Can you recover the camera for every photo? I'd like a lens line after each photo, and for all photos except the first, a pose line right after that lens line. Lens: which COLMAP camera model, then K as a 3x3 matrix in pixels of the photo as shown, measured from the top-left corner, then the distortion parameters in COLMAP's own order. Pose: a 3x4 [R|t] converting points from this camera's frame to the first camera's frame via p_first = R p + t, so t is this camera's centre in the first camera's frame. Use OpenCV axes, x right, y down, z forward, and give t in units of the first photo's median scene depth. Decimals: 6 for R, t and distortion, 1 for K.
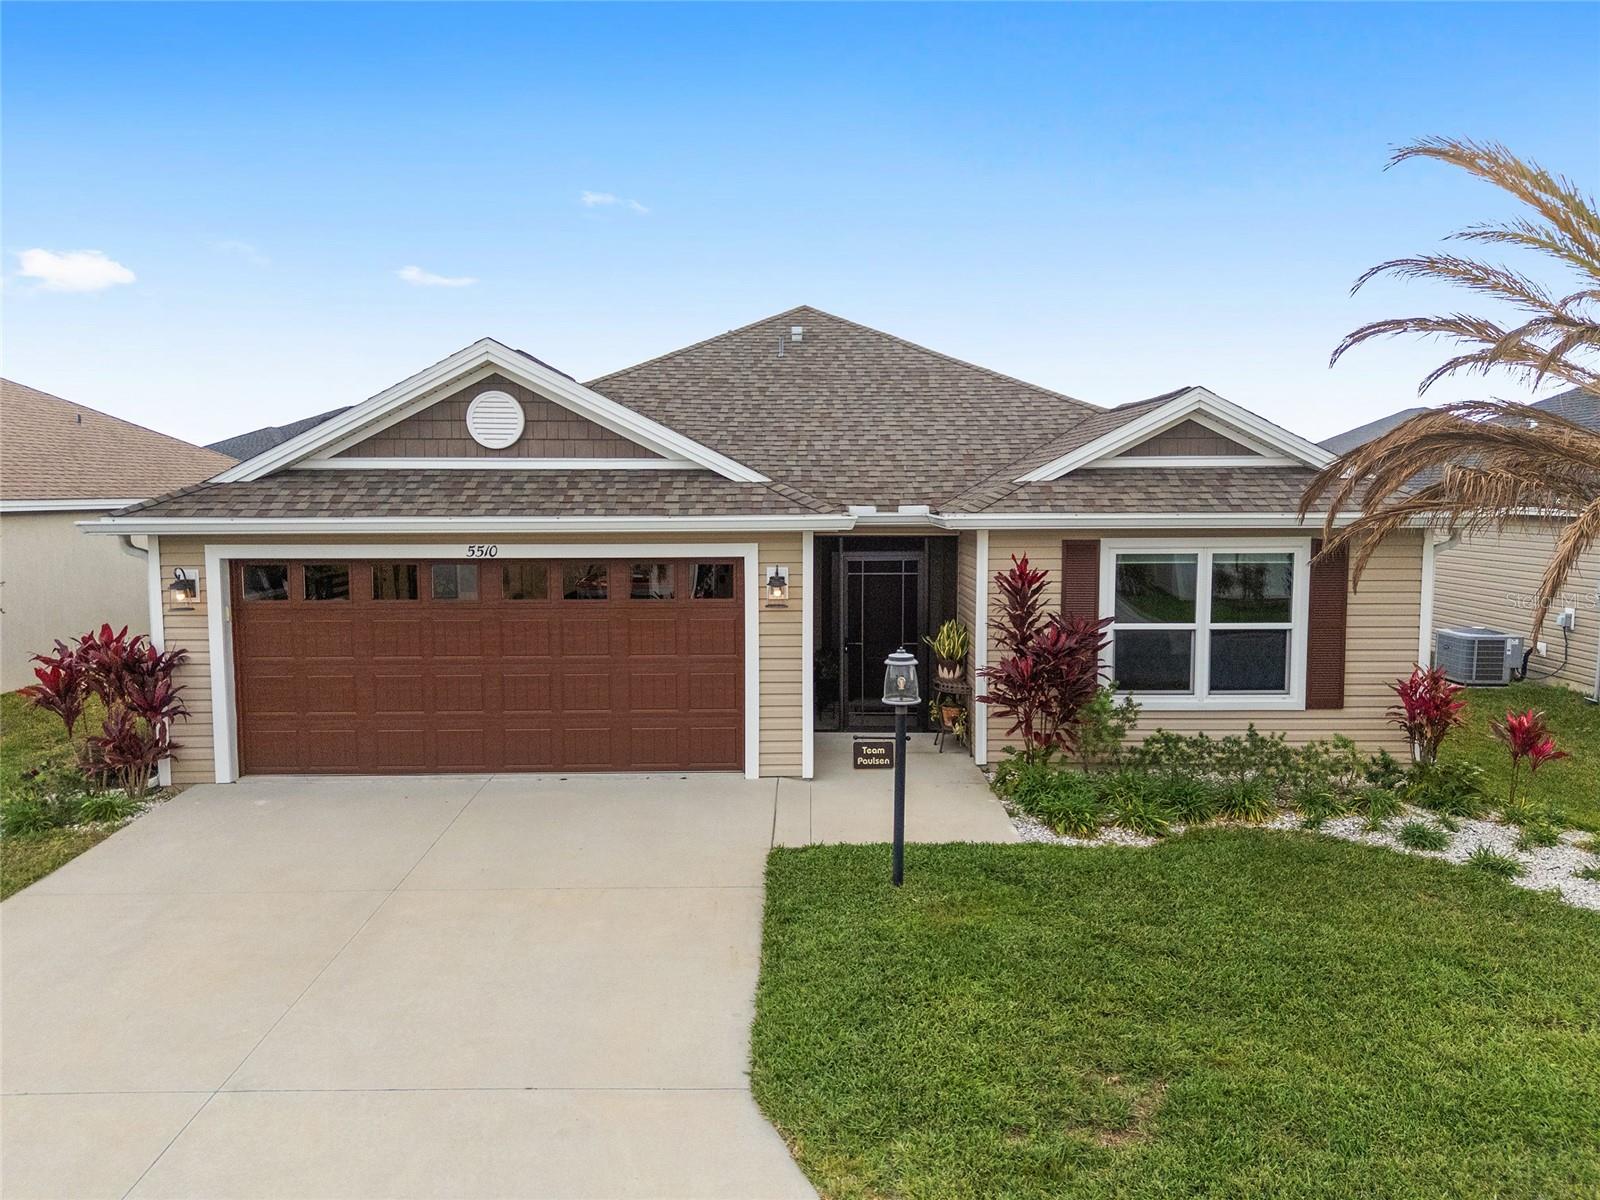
lens RADIAL K [[1180.4, 0, 800.0], [0, 1180.4, 600.0], [0, 0, 1]] dist [0.116316, -0.140984]
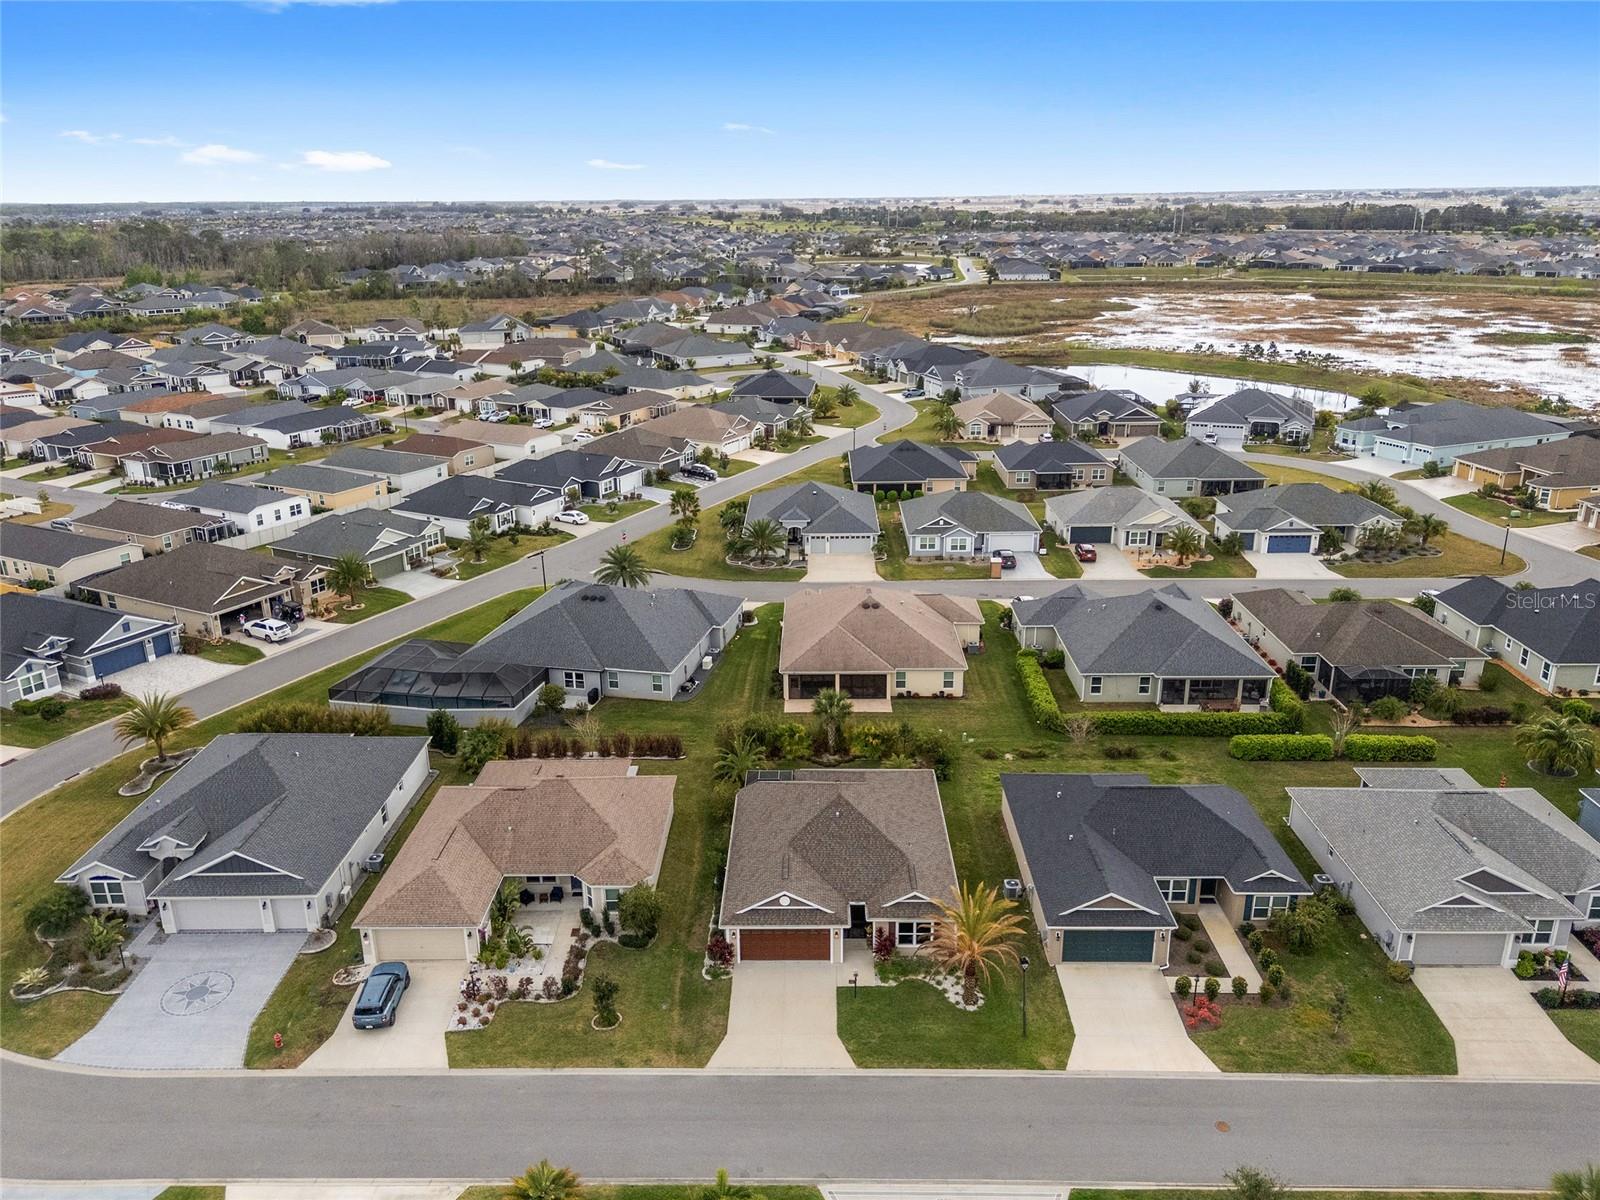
lens RADIAL K [[1180.4, 0, 800.0], [0, 1180.4, 600.0], [0, 0, 1]] dist [0.116316, -0.140984]
pose [[0.999945, -0.002081, -0.010285, -0.130783], [0.004474, 0.971124, 0.238532, -2.897104], [0.009491, -0.238565, 0.971080, -4.116321]]
